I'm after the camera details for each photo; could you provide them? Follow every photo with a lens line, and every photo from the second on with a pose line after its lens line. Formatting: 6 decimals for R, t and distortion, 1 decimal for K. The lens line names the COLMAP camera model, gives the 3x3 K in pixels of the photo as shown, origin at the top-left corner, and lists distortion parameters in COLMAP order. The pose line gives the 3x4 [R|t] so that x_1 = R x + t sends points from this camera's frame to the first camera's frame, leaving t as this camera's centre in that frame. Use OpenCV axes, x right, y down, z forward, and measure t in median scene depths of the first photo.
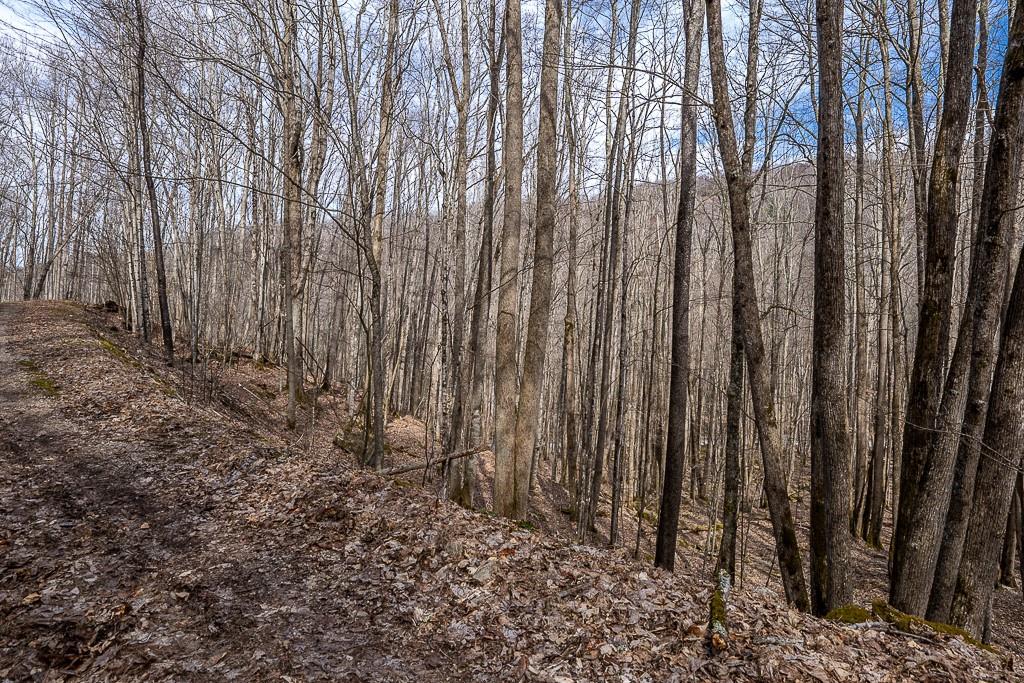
lens RADIAL K [[568.3, 0, 550.2], [0, 568.3, 299.7], [0, 0, 1]] dist [-0.023966, 0.003373]
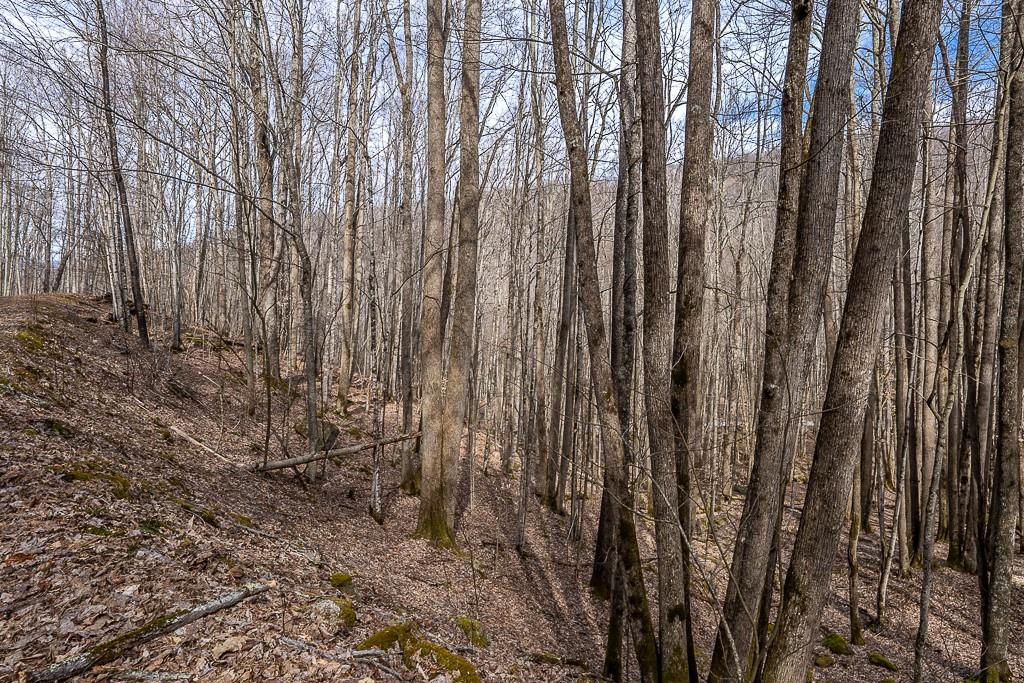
lens RADIAL K [[568.3, 0, 505.1], [0, 568.3, 300.5], [0, 0, 1]] dist [-0.023966, 0.003373]
pose [[0.998556, -0.016996, -0.050952, 0.104769], [0.018439, 0.999438, 0.027980, 0.003254], [0.050447, -0.028879, 0.998309, 0.021844]]
